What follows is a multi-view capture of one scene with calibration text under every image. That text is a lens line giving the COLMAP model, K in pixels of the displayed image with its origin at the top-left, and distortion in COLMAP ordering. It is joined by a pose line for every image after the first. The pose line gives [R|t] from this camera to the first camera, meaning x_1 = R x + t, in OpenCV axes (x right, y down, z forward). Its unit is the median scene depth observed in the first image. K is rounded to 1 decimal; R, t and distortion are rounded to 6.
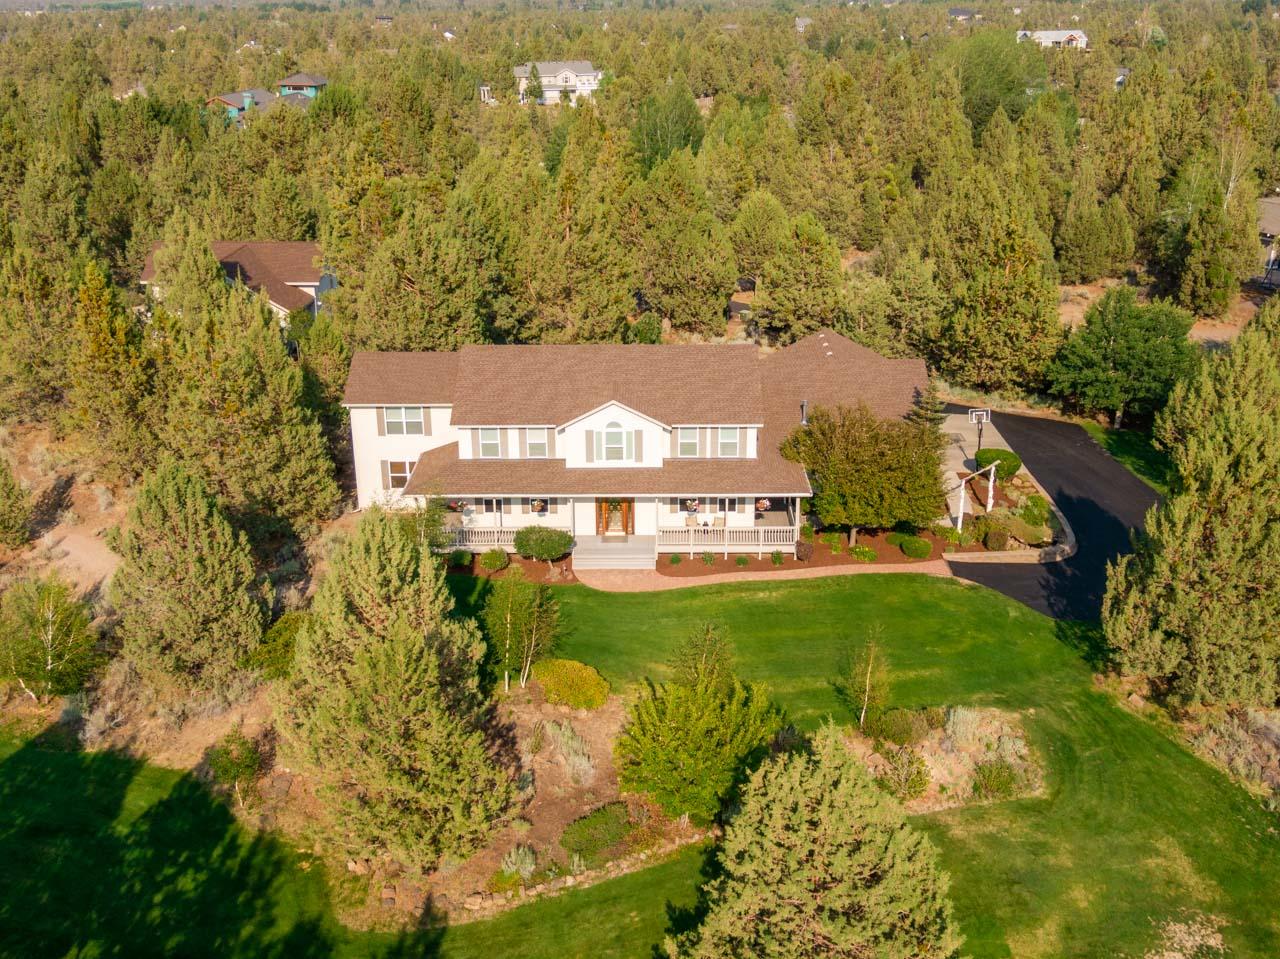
lens RADIAL K [[1260.5, 0, 640.0], [0, 1260.5, 479.5], [0, 0, 1]] dist [0.009419, 0.003538]
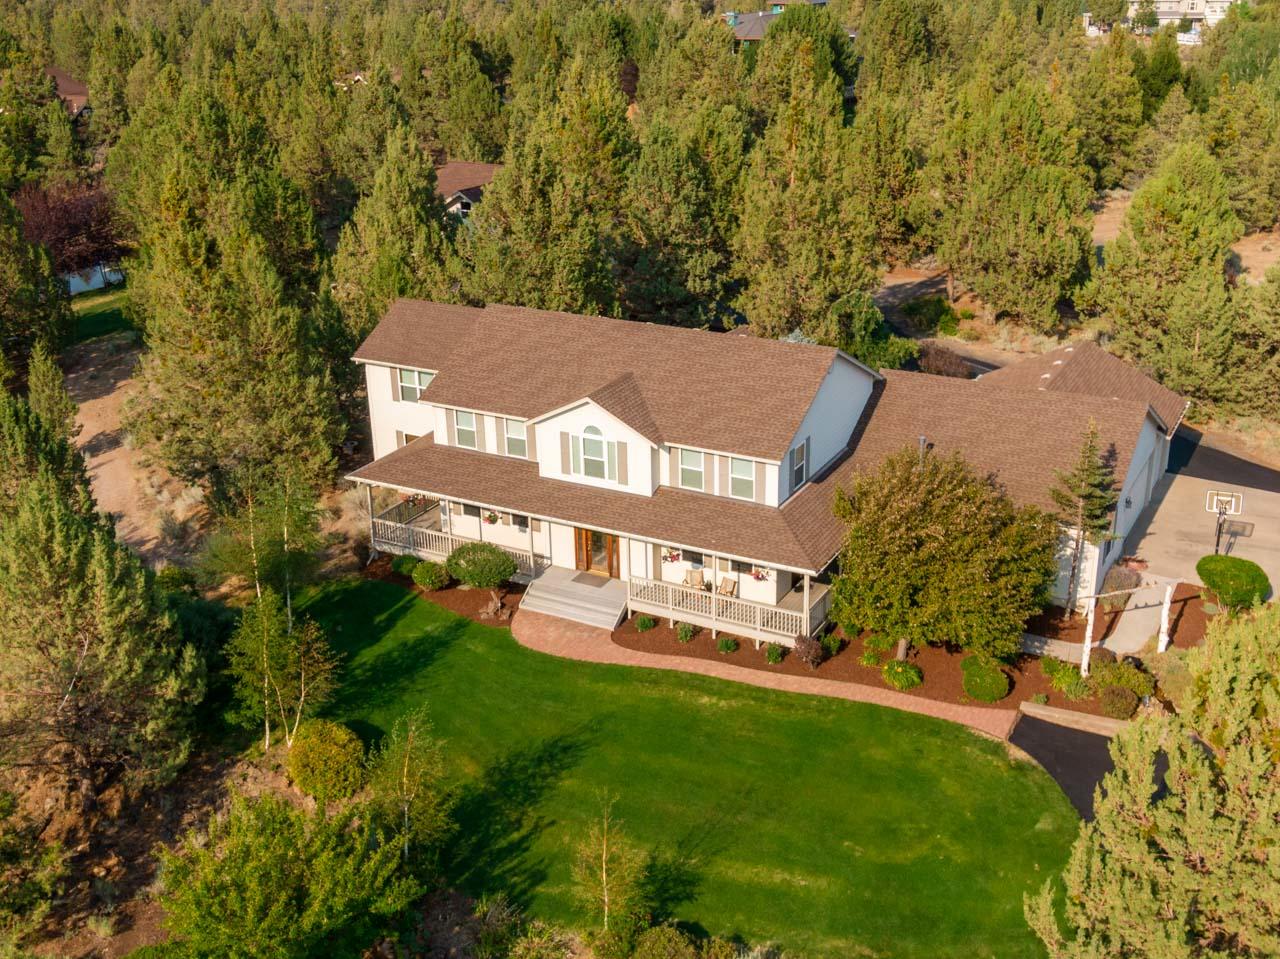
lens RADIAL K [[1373.6, 0, 640.0], [0, 1373.6, 479.5], [0, 0, 1]] dist [-0.038380, -0.020804]
pose [[0.878980, 0.165882, -0.447075, 0.365323], [-0.155556, 0.986002, 0.060011, -0.066403], [0.450772, 0.016797, 0.892481, 0.281794]]
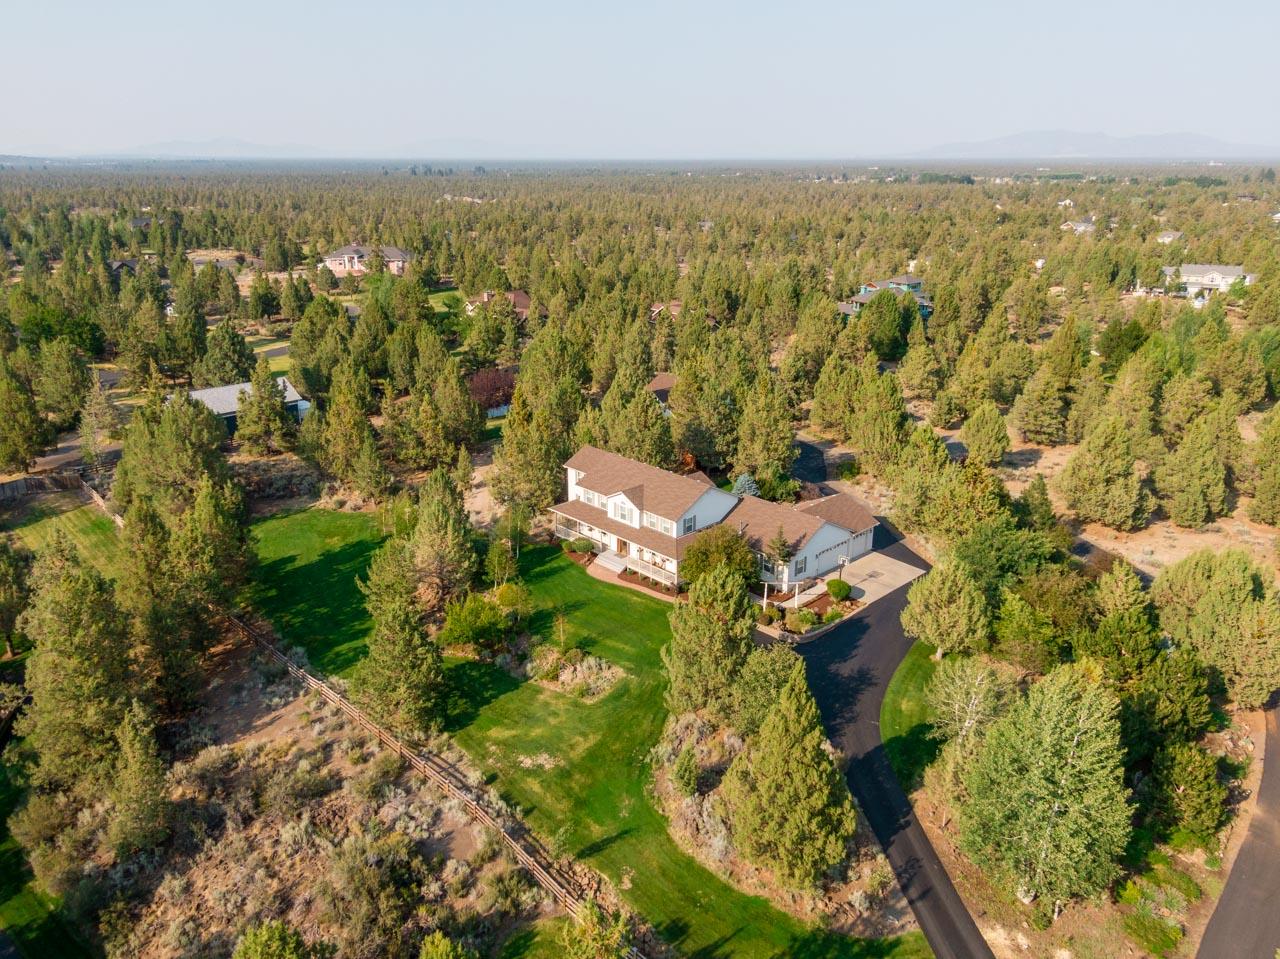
lens RADIAL K [[902.2, 0, 640.0], [0, 902.2, 479.5], [0, 0, 1]] dist [0.002780, 0.000110]
pose [[0.697141, 0.242097, -0.674821, 1.005779], [-0.263391, 0.961924, 0.072994, -0.197972], [0.666798, 0.126855, 0.734362, -0.110817]]
